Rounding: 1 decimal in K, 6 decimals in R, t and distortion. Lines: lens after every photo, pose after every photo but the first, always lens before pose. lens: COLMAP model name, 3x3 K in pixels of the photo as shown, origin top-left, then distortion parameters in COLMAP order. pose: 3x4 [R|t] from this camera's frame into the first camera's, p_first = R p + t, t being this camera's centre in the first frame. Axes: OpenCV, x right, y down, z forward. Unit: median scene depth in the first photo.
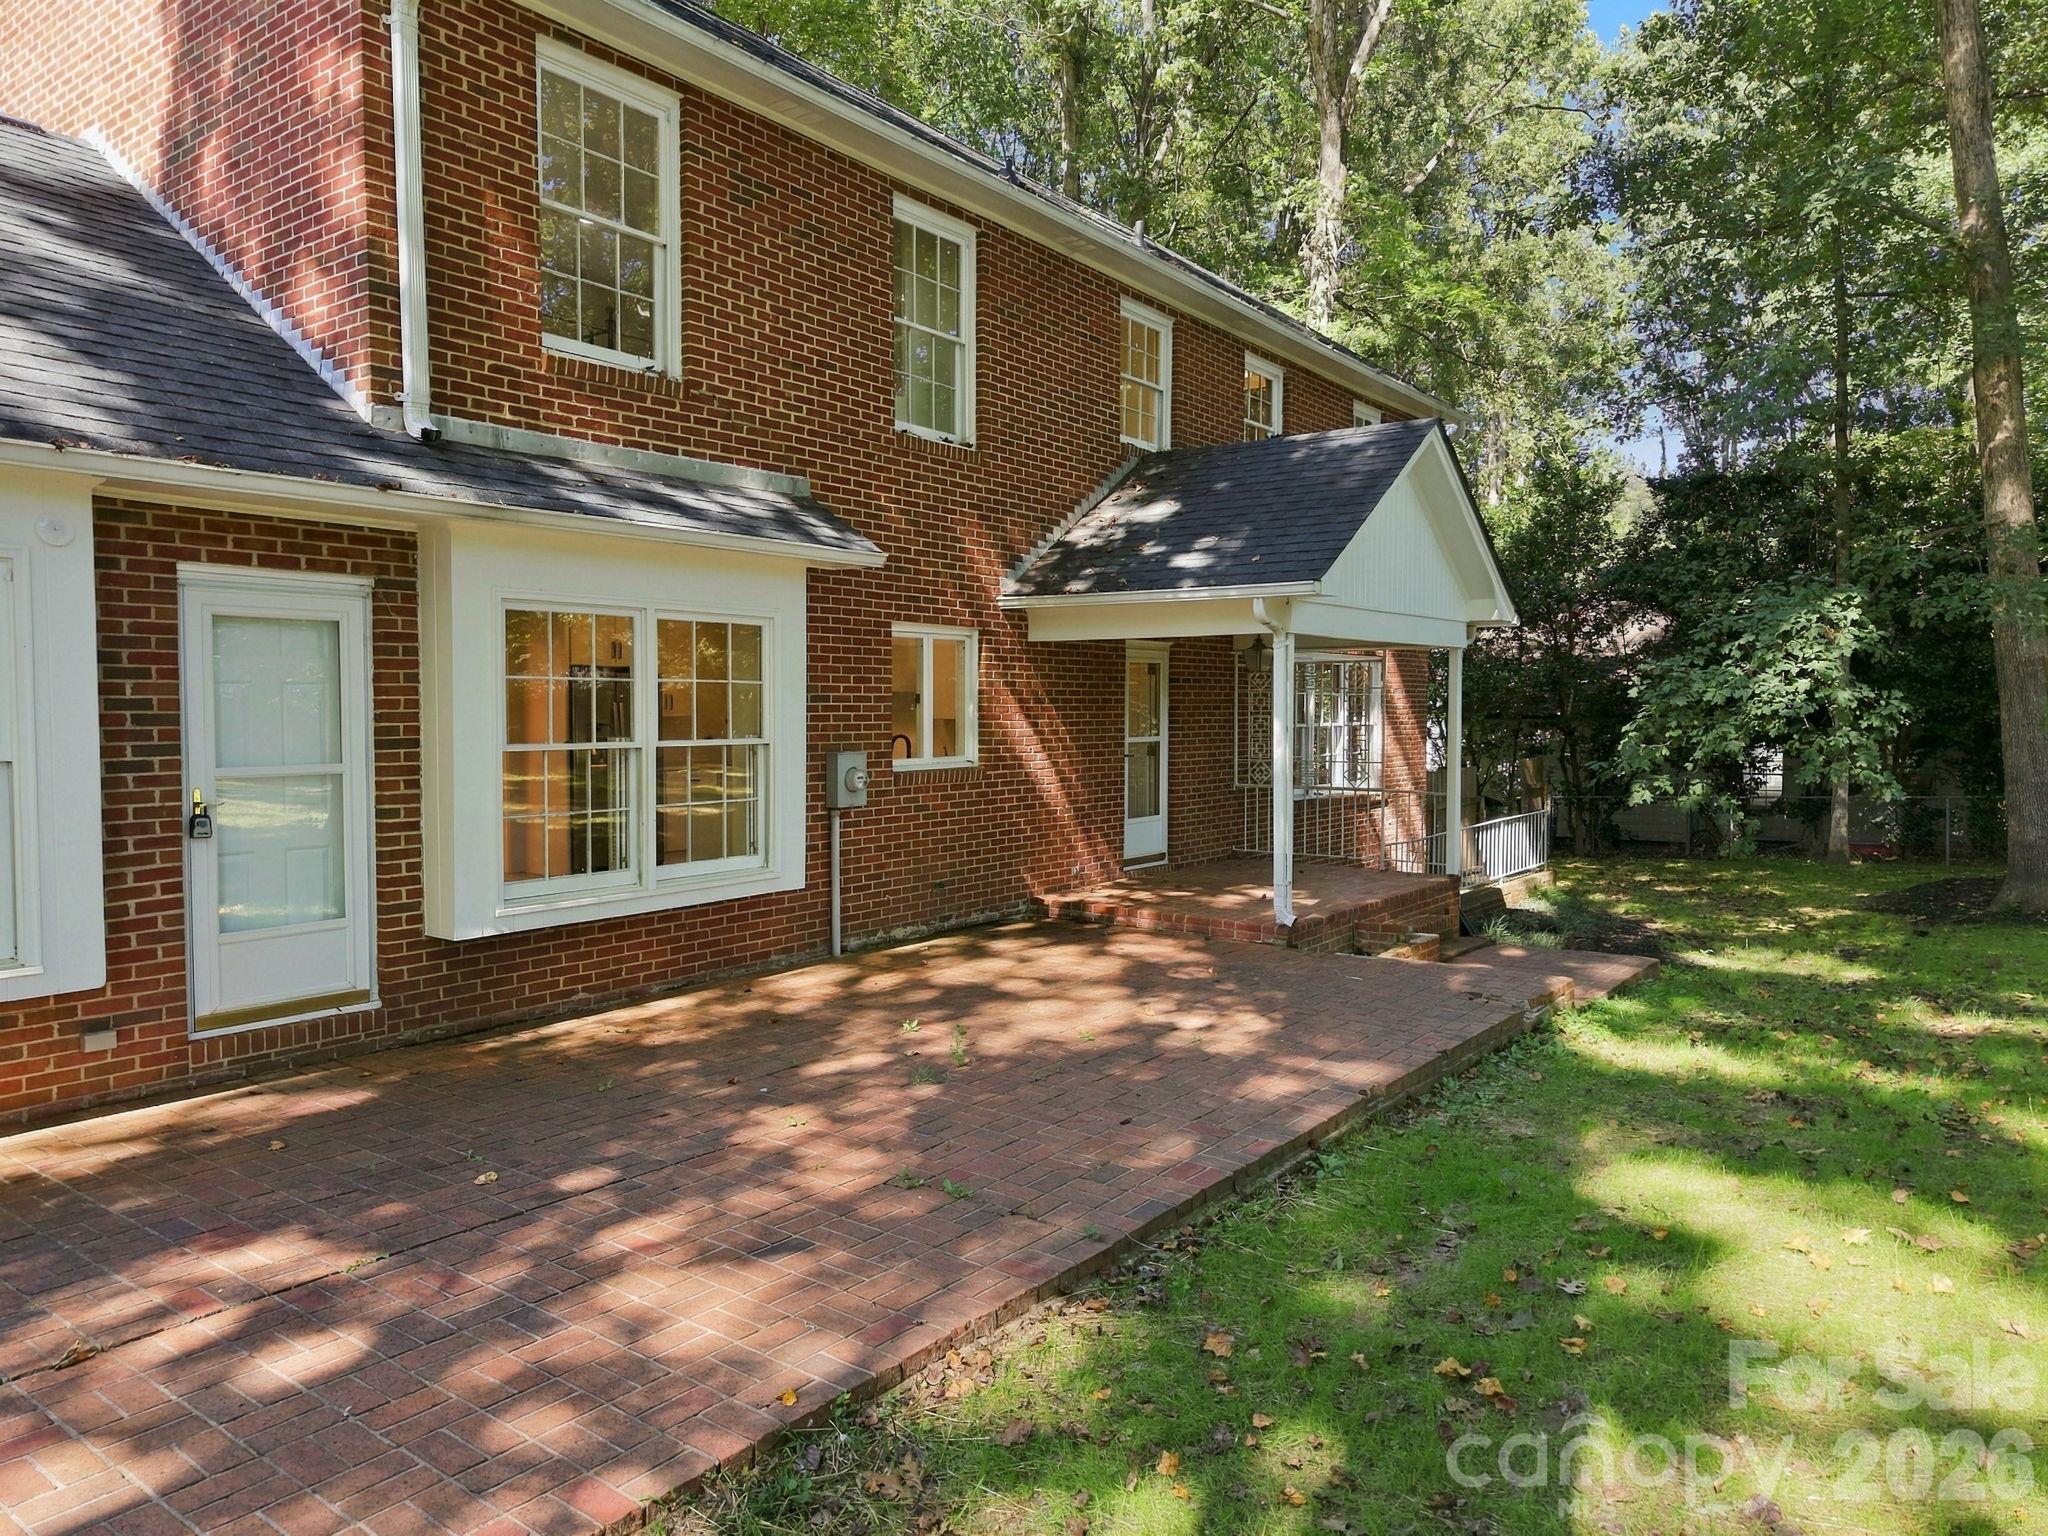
lens RADIAL K [[1354.0, 0, 1024.0], [0, 1354.0, 768.0], [0, 0, 1]] dist [-0.004391, -0.000632]
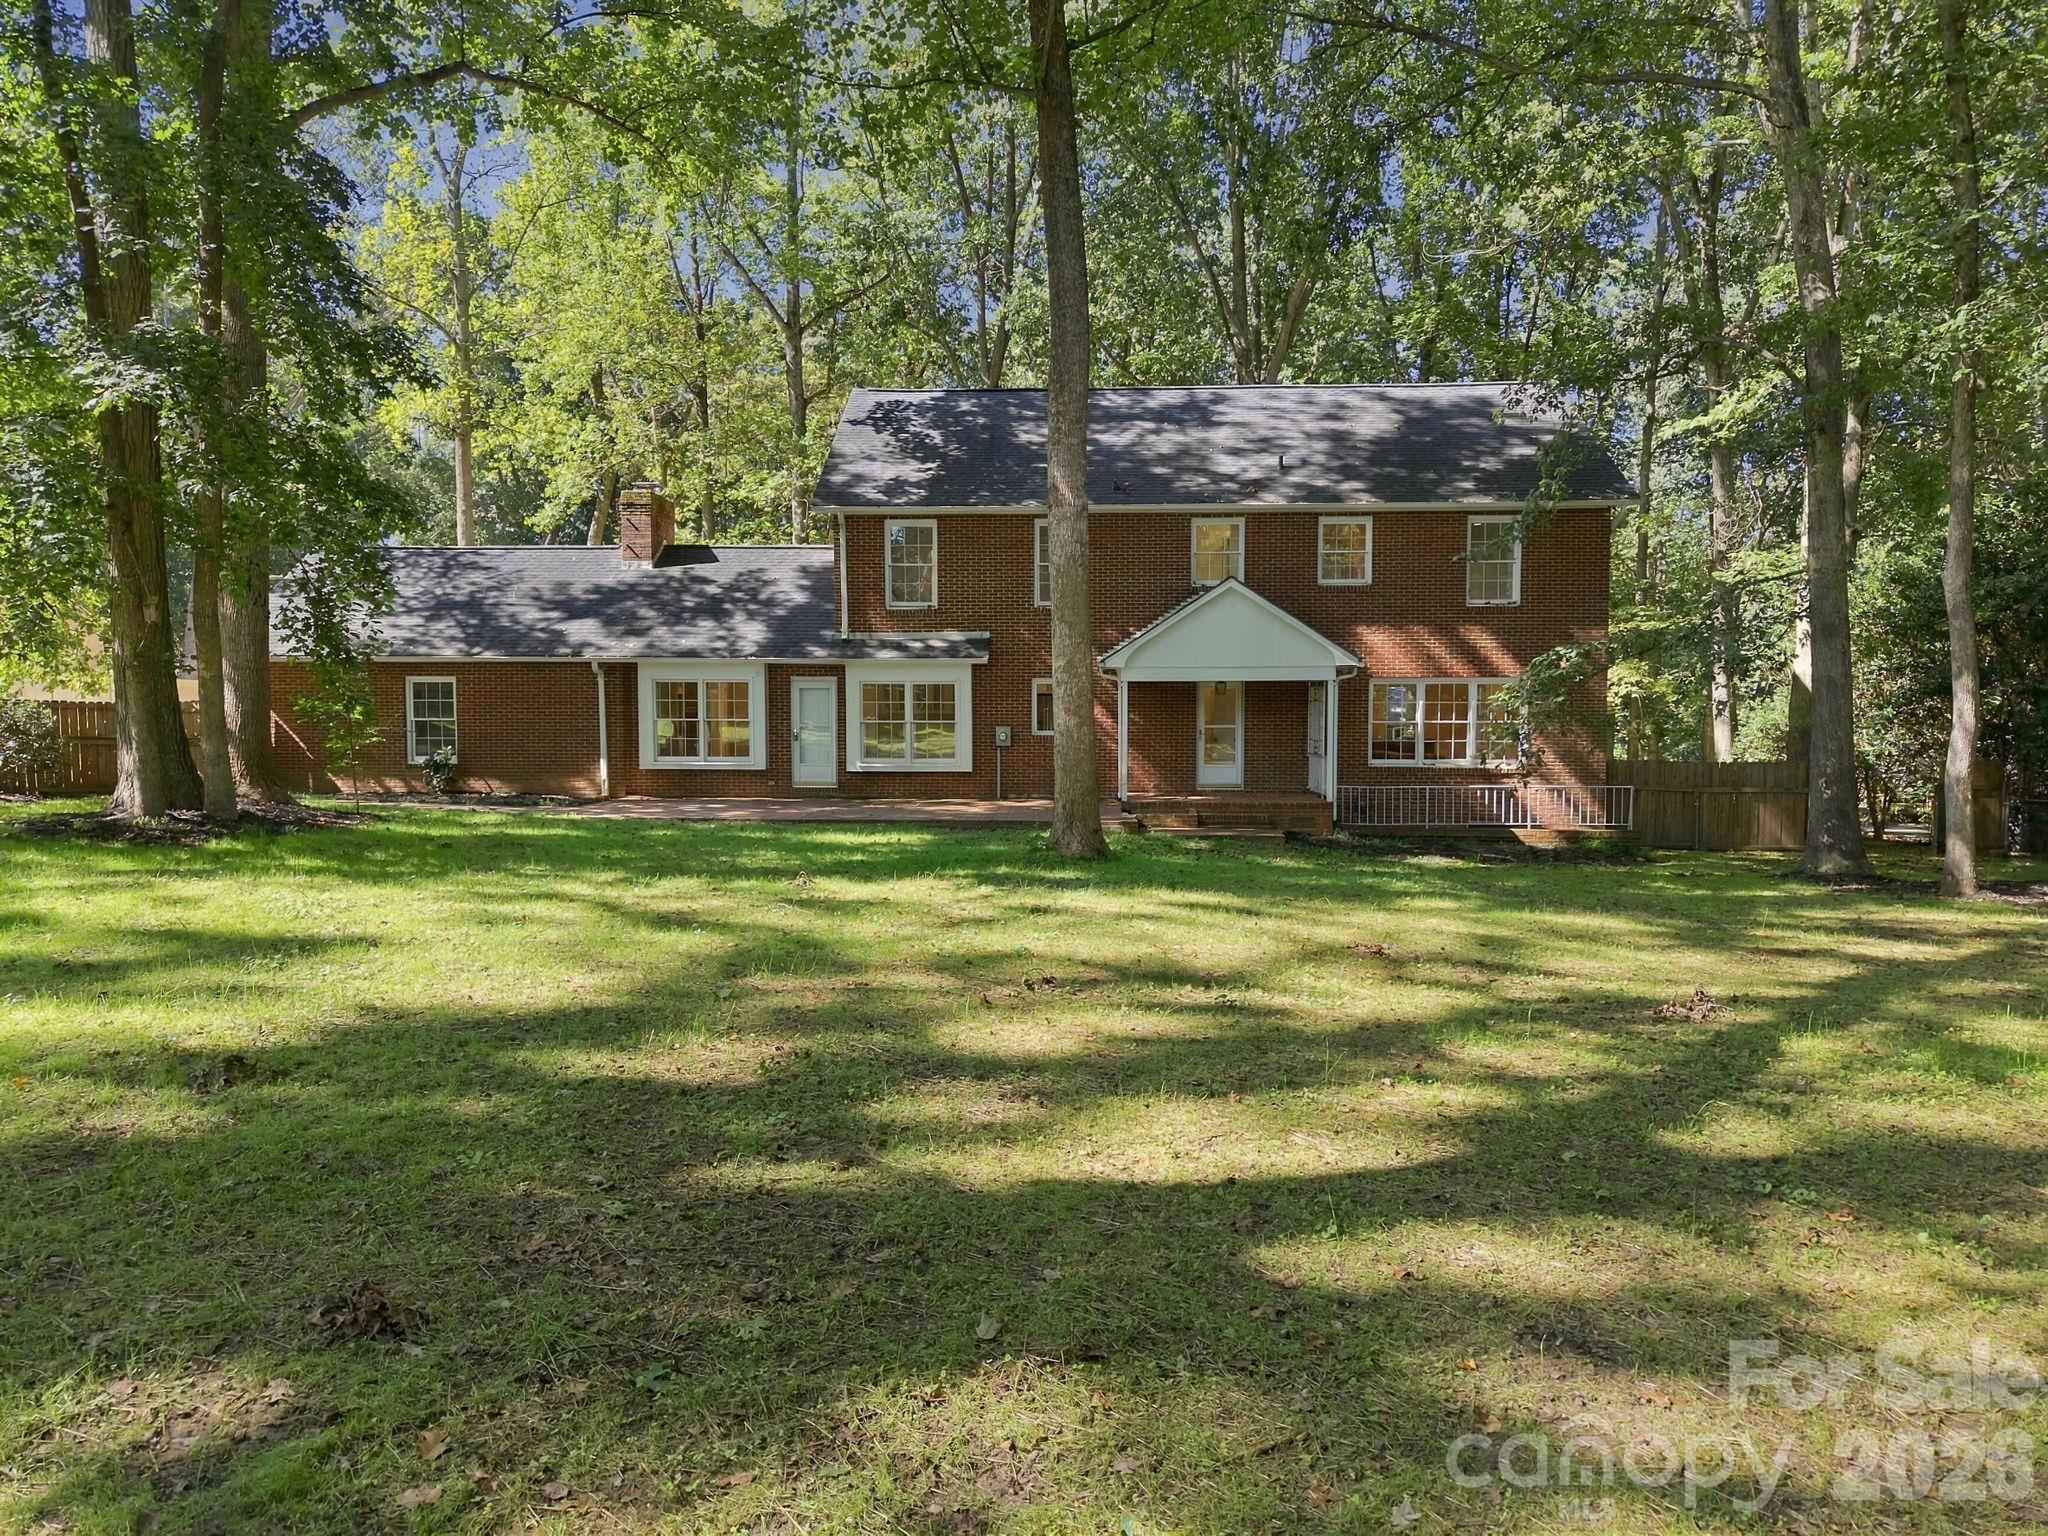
lens RADIAL K [[1354.0, 0, 1024.0], [0, 1354.0, 768.0], [0, 0, 1]] dist [-0.004391, -0.000632]
pose [[0.611388, 0.032756, -0.790653, 2.522834], [-0.036893, 0.999236, 0.012870, 0.043395], [0.790471, 0.021301, 0.612130, -0.808885]]
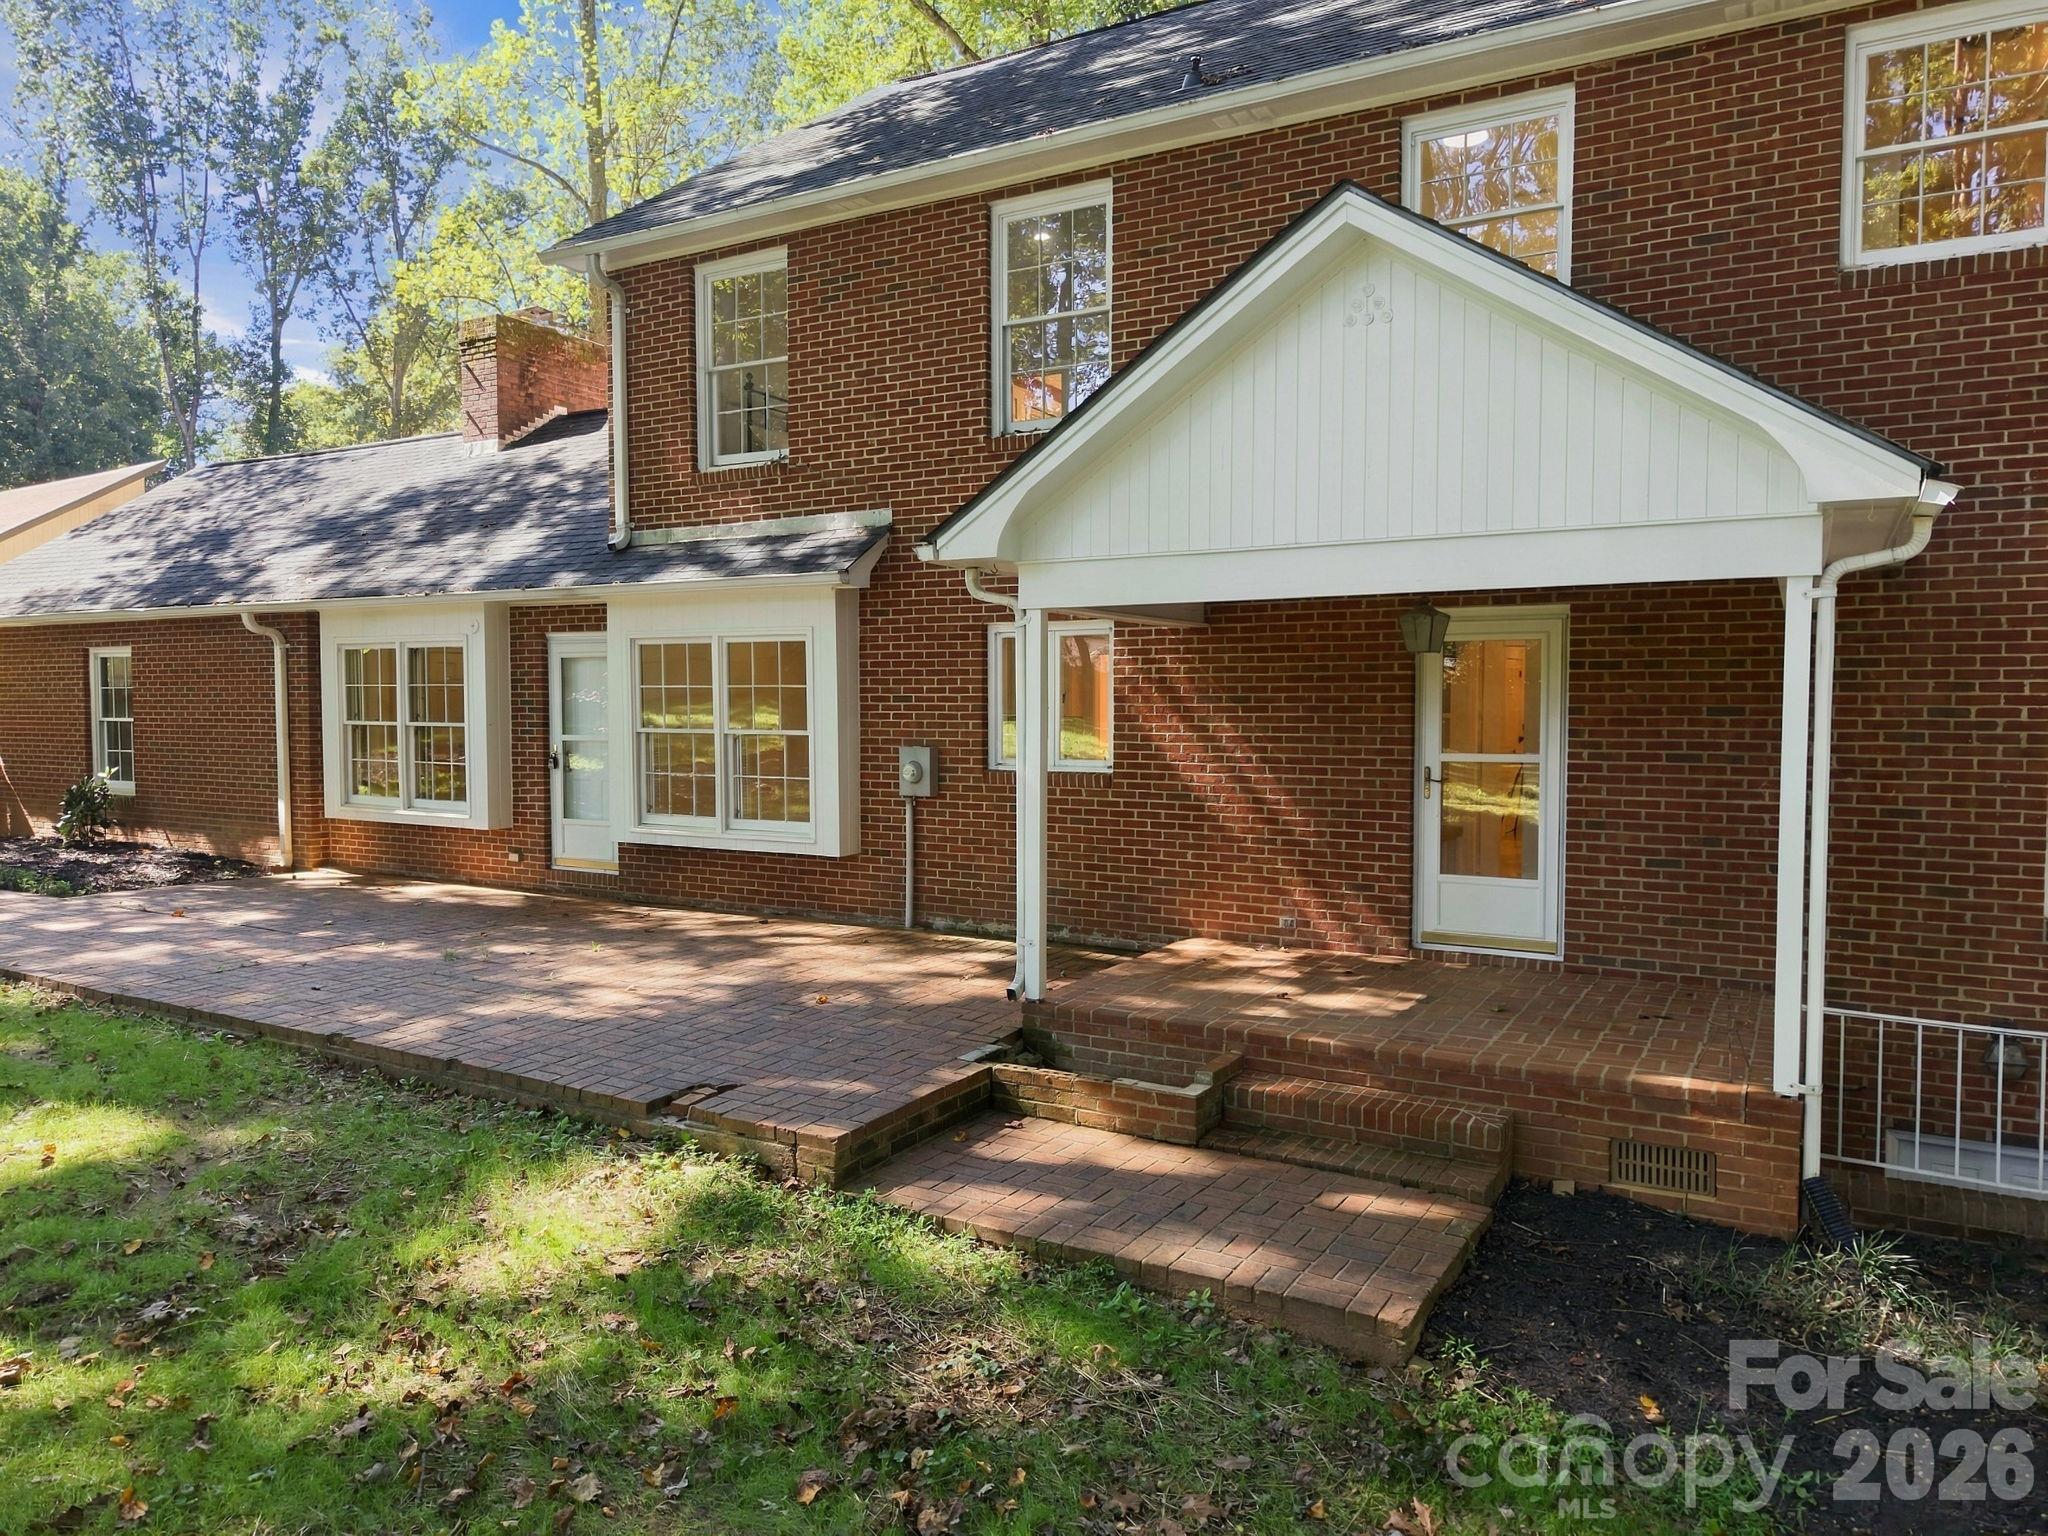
lens RADIAL K [[1401.4, 0, 1024.0], [0, 1401.4, 768.0], [0, 0, 1]] dist [0.053505, 0.000206]
pose [[0.122246, 0.036717, -0.991820, 1.213027], [-0.054320, 0.998065, 0.030253, -0.040292], [0.991012, 0.050178, 0.124004, 1.120809]]
